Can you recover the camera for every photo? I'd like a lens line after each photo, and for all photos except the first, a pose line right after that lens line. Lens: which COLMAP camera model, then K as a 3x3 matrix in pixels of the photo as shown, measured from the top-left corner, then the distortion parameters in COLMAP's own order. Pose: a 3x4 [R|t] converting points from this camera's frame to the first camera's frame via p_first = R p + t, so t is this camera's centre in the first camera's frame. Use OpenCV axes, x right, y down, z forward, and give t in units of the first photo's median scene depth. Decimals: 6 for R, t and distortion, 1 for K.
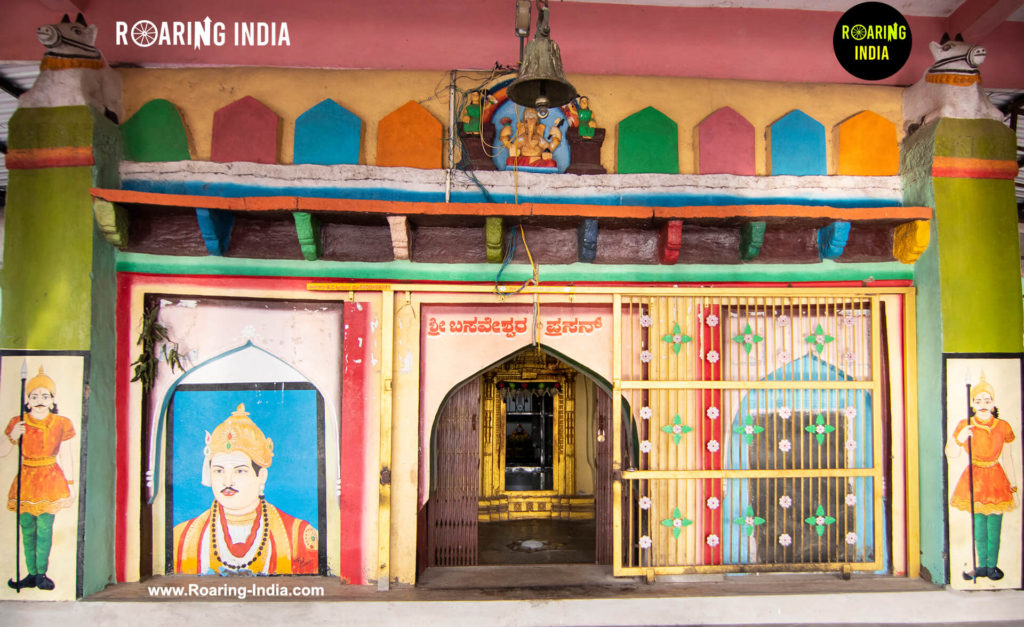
lens RADIAL K [[722.8, 0, 563.4], [0, 722.8, 356.8], [0, 0, 1]] dist [-0.006661, -0.004351]
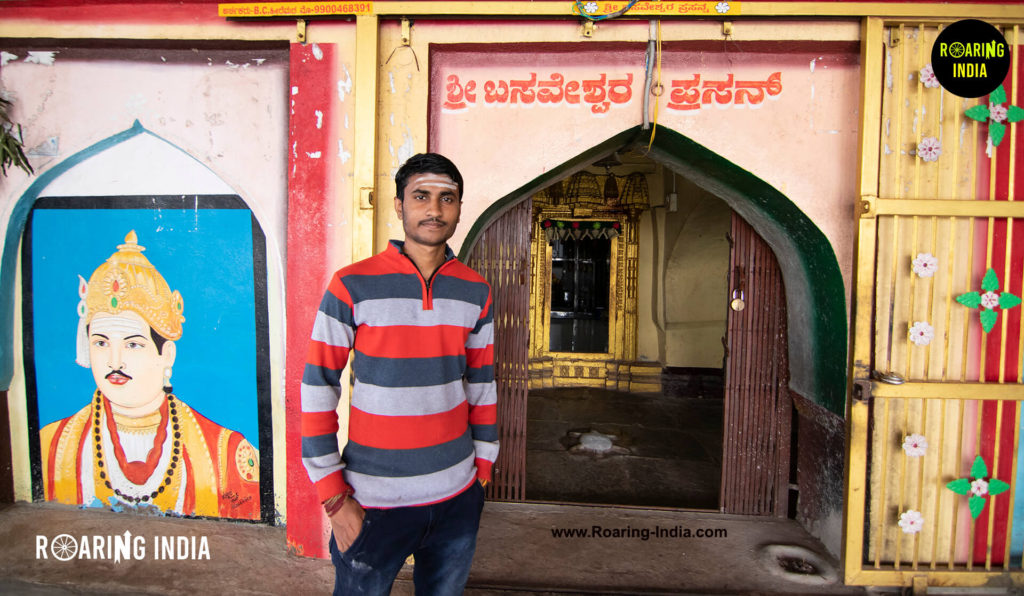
lens RADIAL K [[509.6, 0, 502.9], [0, 509.6, 248.0], [0, 0, 1]] dist [-0.003318, -0.016225]
pose [[0.992123, 0.020623, -0.123561, -0.095455], [-0.013619, 0.998266, 0.057266, 0.050612], [0.124528, -0.055132, 0.990683, 0.625258]]
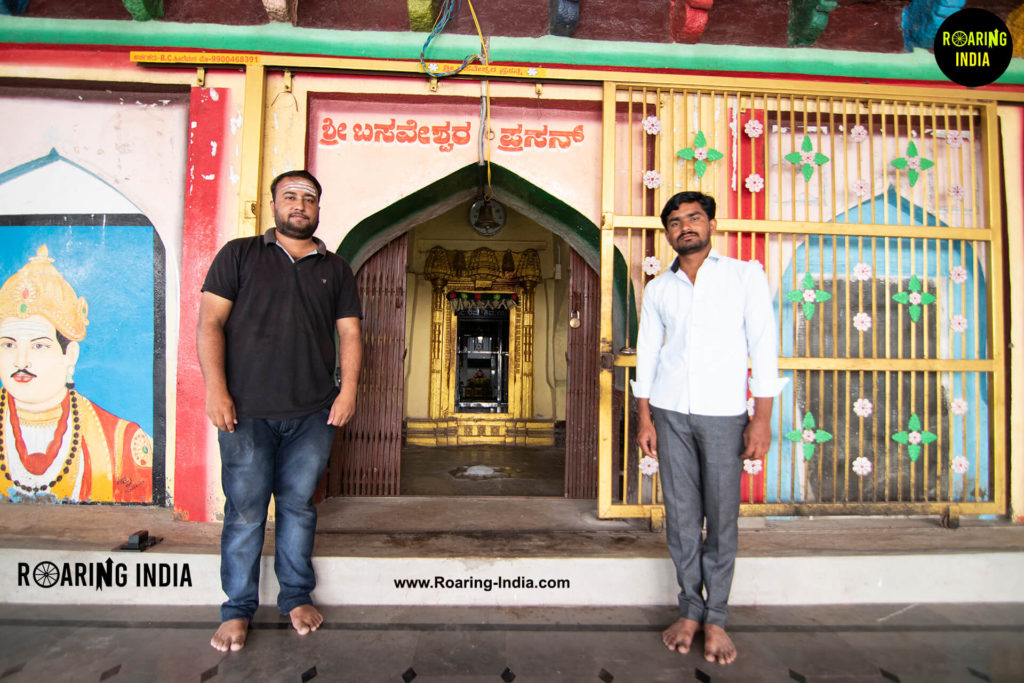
lens RADIAL K [[516.8, 0, 508.6], [0, 516.8, 343.9], [0, 0, 1]] dist [-0.008478, -0.010305]
pose [[0.999693, 0.015846, -0.019062, -0.003854], [-0.015917, 0.999867, -0.003539, 0.150391], [0.019003, 0.003841, 0.999812, 0.532457]]
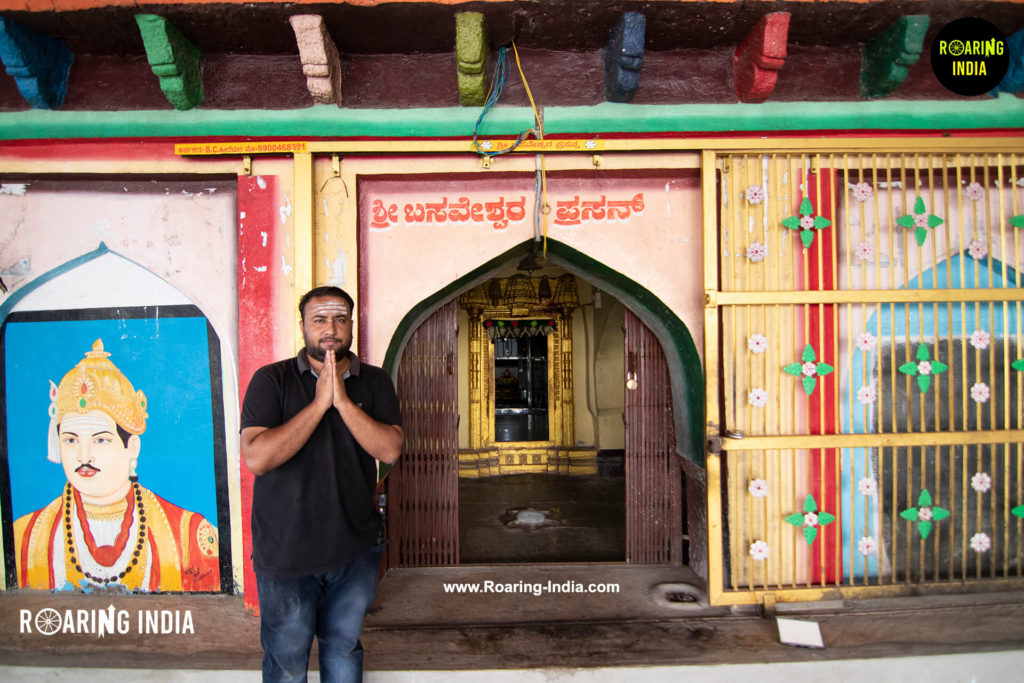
lens RADIAL K [[515.6, 0, 504.8], [0, 515.6, 335.9], [0, 0, 1]] dist [-0.006355, -0.012774]
pose [[0.998225, -0.016955, -0.057091, -0.044994], [0.018558, 0.999444, 0.027682, 0.055195], [0.056590, -0.028692, 0.997985, 0.547648]]
